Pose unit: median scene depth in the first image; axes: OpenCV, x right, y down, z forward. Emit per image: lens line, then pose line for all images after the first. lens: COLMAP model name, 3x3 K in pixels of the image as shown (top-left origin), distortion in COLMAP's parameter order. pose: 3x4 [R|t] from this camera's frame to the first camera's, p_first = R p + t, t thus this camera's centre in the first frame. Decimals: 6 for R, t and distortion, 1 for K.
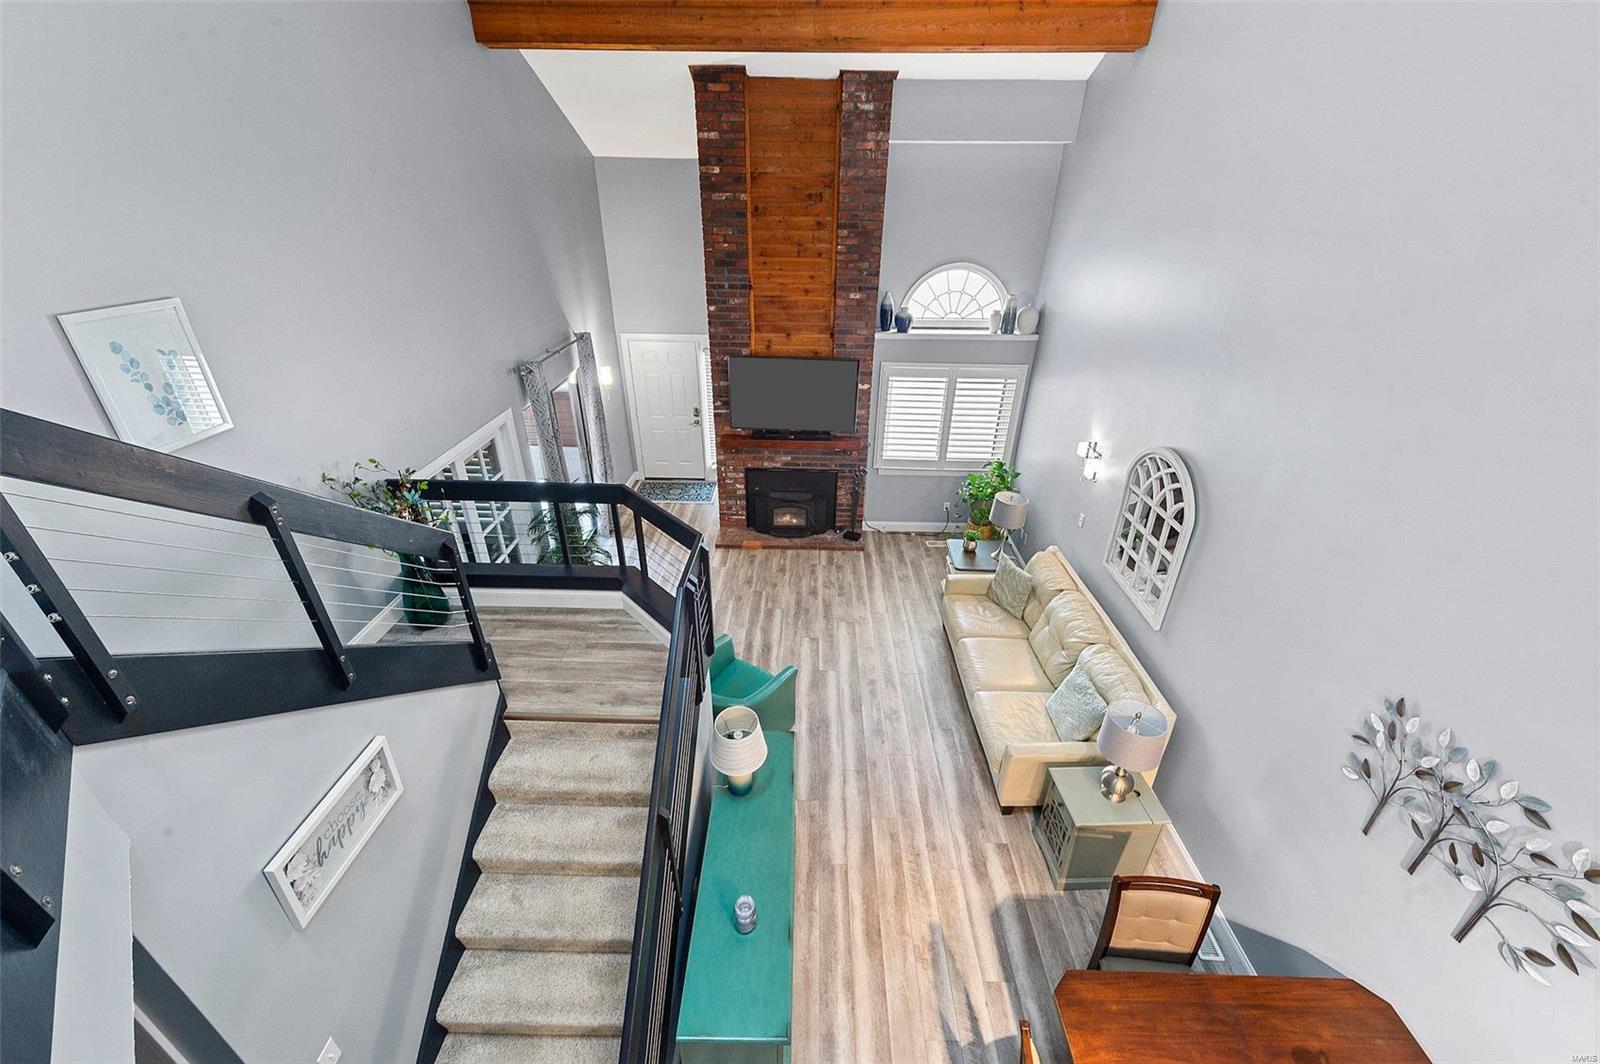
lens RADIAL K [[618.3, 0, 800.0], [0, 618.3, 532.0], [0, 0, 1]] dist [0.006289, -0.000105]
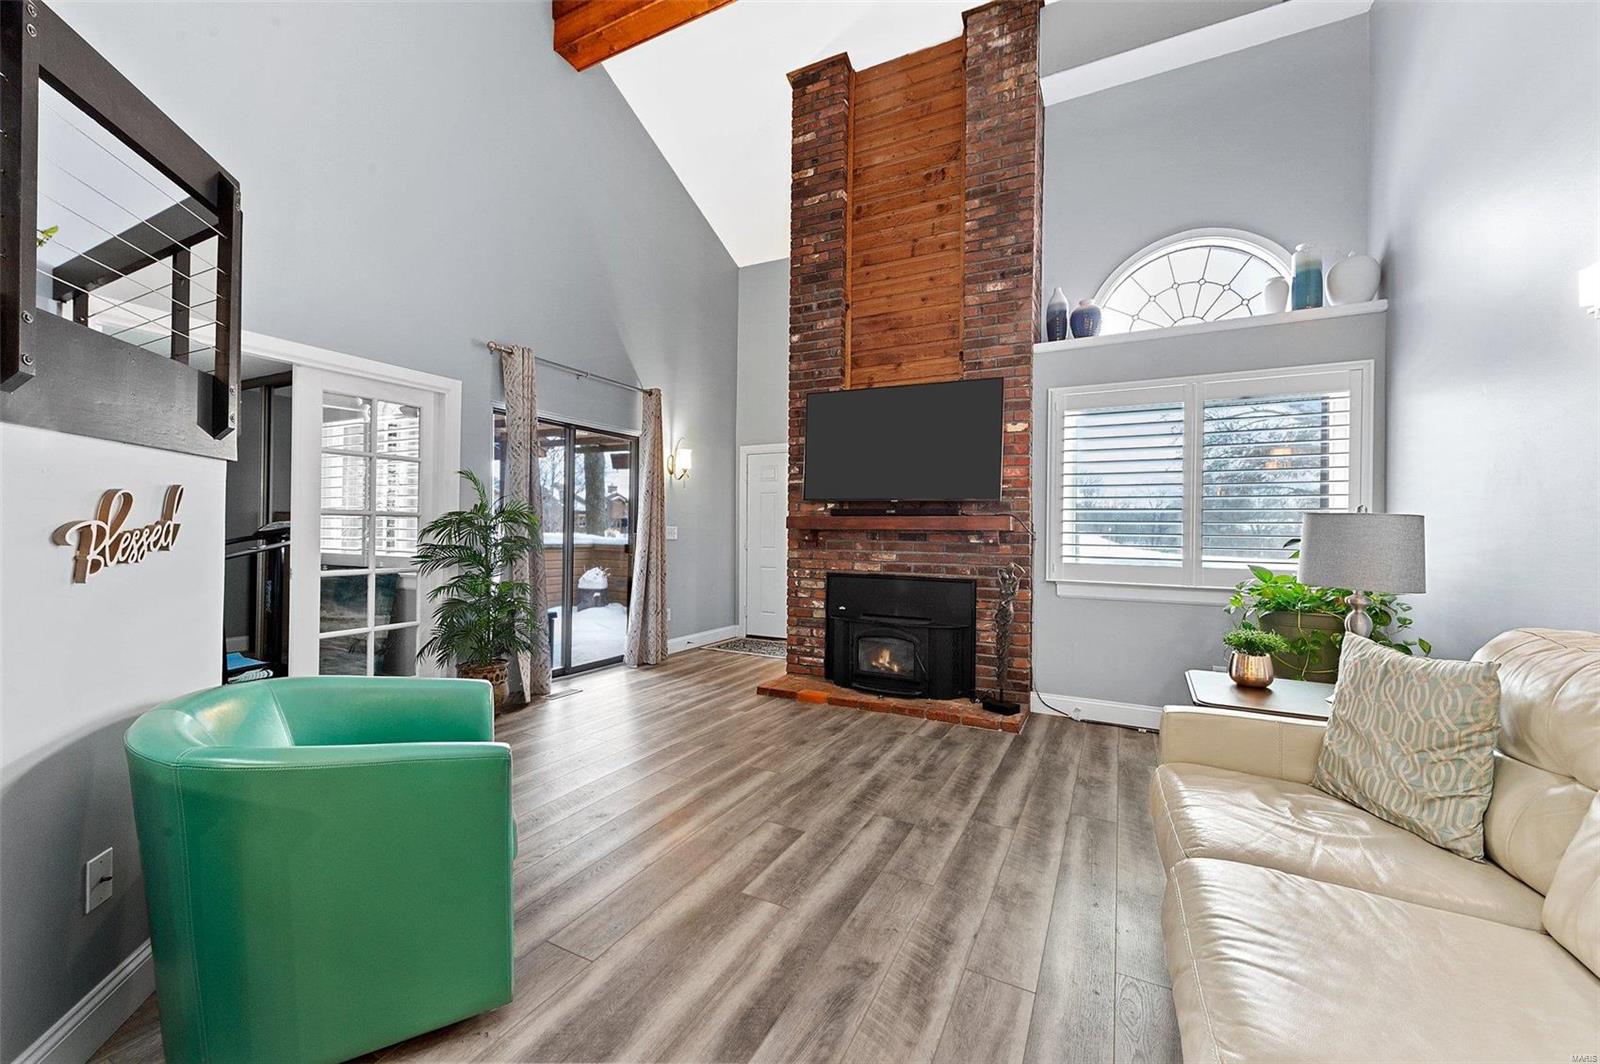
lens RADIAL K [[618.3, 0, 800.0], [0, 618.3, 532.0], [0, 0, 1]] dist [0.006289, -0.000105]
pose [[0.898113, -0.002229, -0.439758, 0.186601], [-0.213304, 0.872272, -0.440049, 0.163484], [0.384569, 0.489016, 0.782924, 0.536322]]
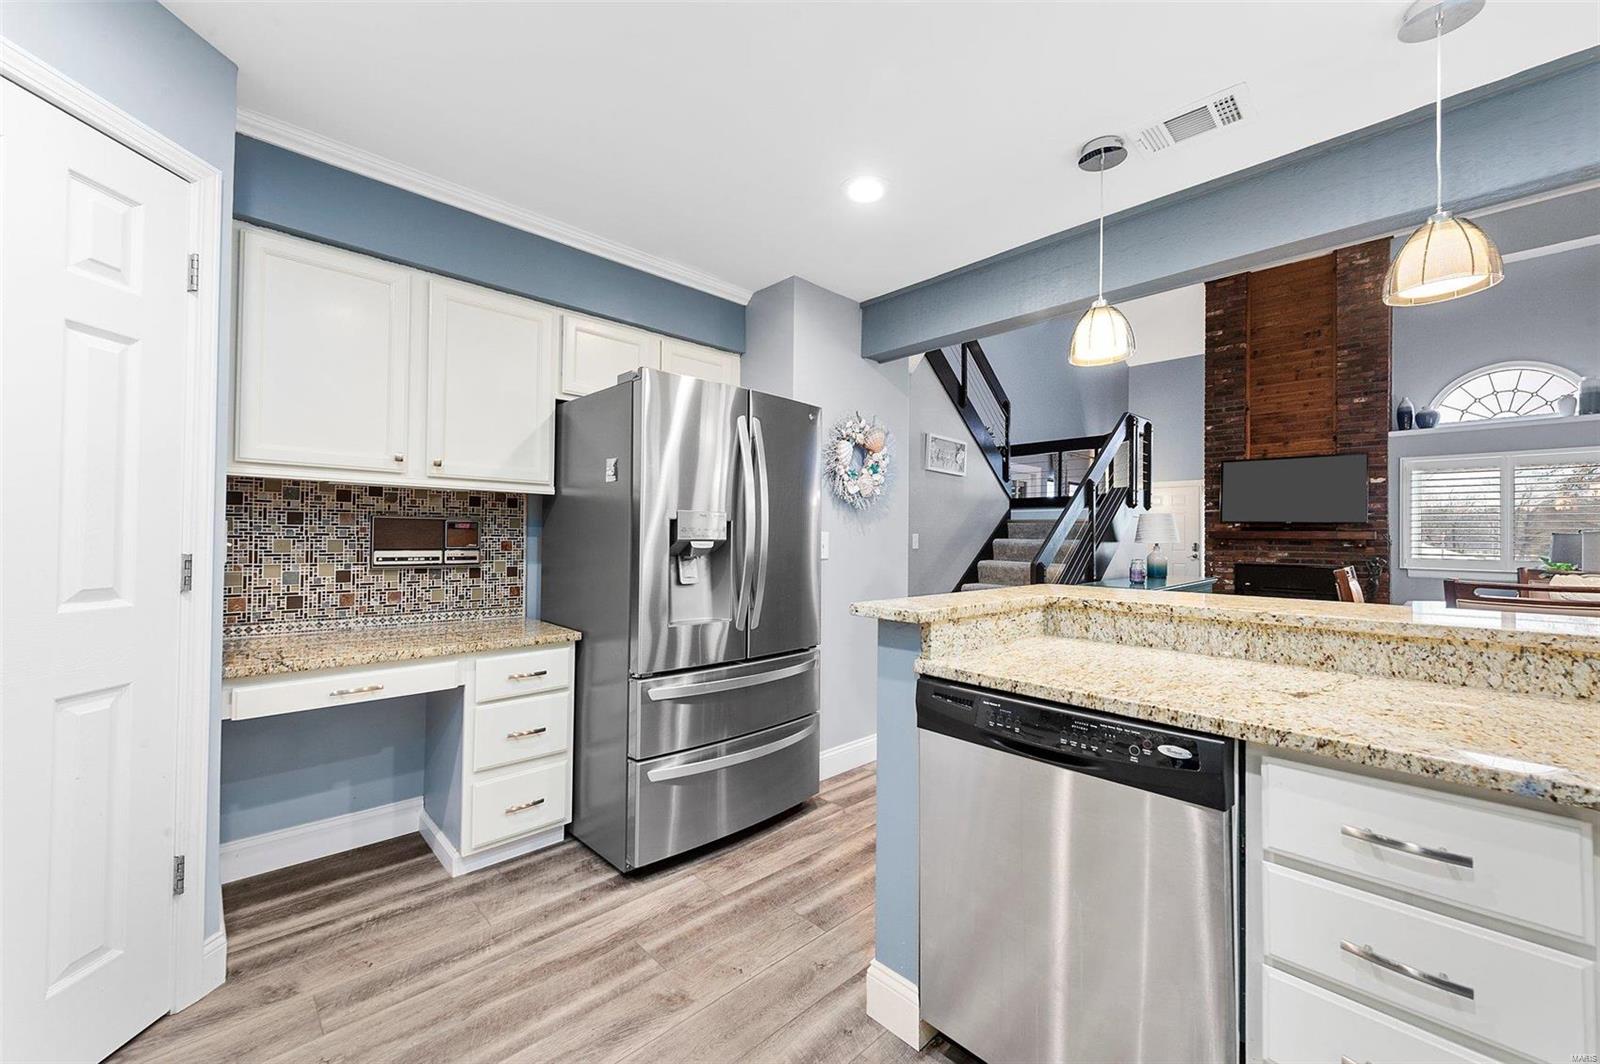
lens RADIAL K [[612.9, 0, 800.0], [0, 612.9, 532.0], [0, 0, 1]] dist [-0.000179, -0.000067]
pose [[0.703788, -0.010685, -0.710330, 0.158845], [-0.345328, 0.868661, -0.355214, 0.564367], [0.620831, 0.495292, 0.607663, -0.185312]]
